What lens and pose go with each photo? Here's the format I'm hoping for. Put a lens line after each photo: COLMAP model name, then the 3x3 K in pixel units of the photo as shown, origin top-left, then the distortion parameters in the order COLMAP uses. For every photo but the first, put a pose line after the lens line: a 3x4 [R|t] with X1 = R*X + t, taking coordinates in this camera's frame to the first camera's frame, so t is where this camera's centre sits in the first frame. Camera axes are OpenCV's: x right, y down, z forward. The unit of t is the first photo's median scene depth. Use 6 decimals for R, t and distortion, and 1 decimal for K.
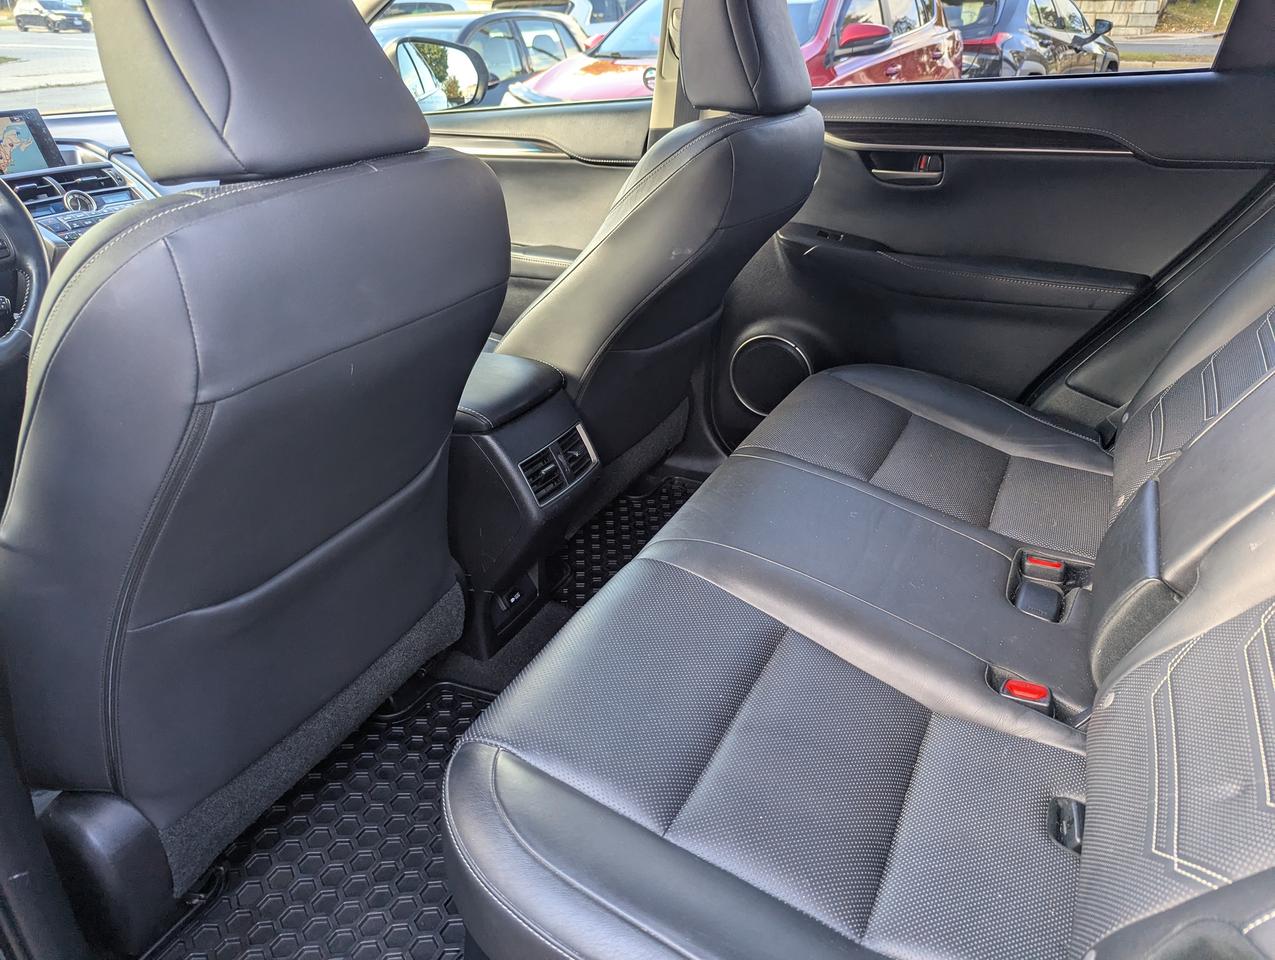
lens RADIAL K [[893.4, 0, 620.7], [0, 893.4, 482.3], [0, 0, 1]] dist [0.043697, -0.043977]
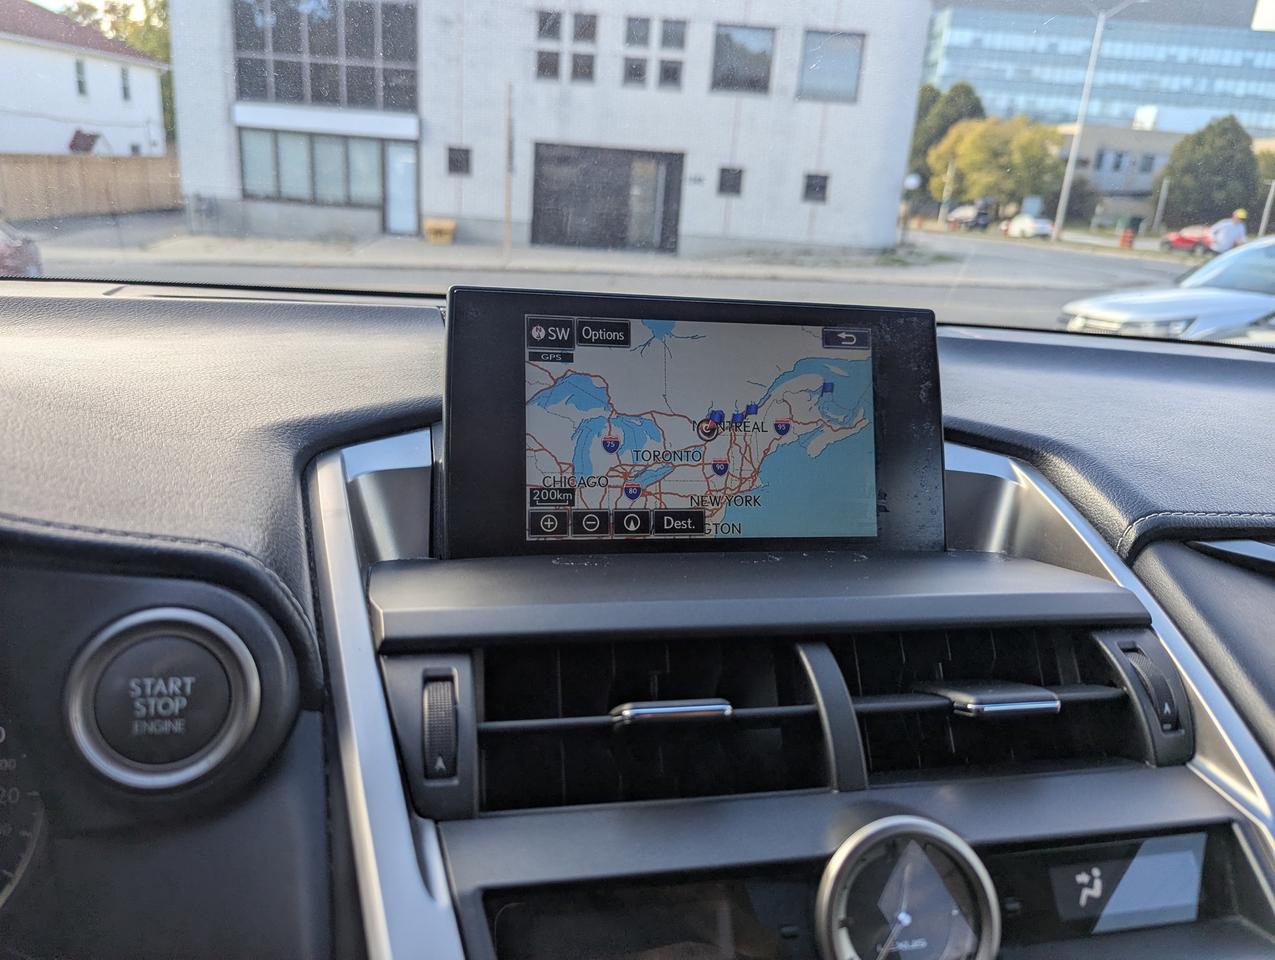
lens RADIAL K [[893.4, 0, 620.7], [0, 893.4, 482.3], [0, 0, 1]] dist [0.043697, -0.043977]
pose [[0.615124, 0.271625, -0.740164, -0.504146], [-0.422914, 0.905971, -0.018997, -0.330670], [0.665407, 0.324711, 0.672158, 0.792580]]
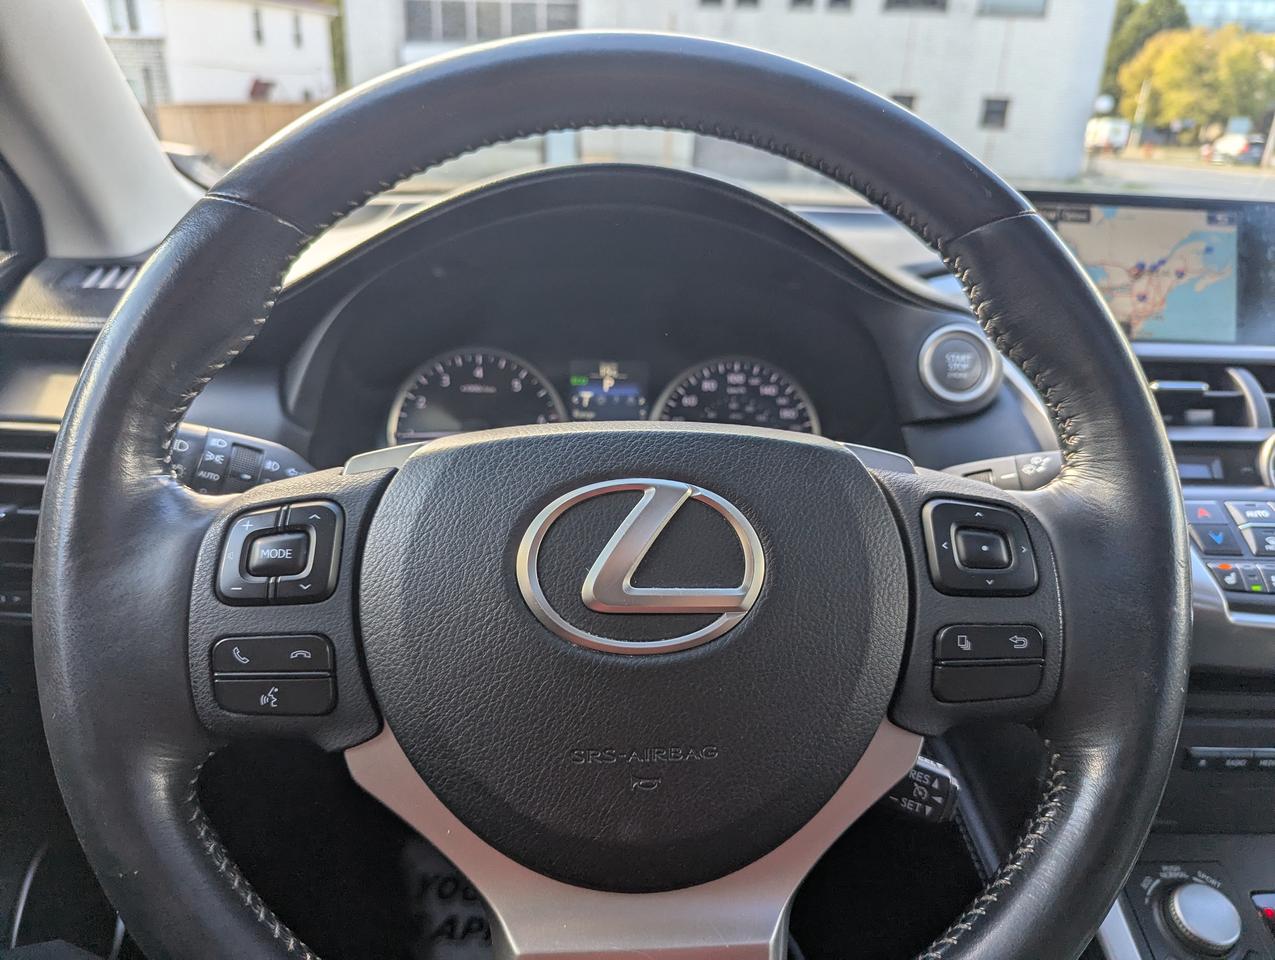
lens RADIAL K [[912.9, 0, 634.7], [0, 912.9, 497.7], [0, 0, 1]] dist [0.000717, 0.000827]
pose [[0.502632, 0.342175, -0.793900, -0.424890], [-0.437924, 0.892568, 0.107444, -0.213487], [0.745375, 0.293663, 0.598480, 0.581425]]
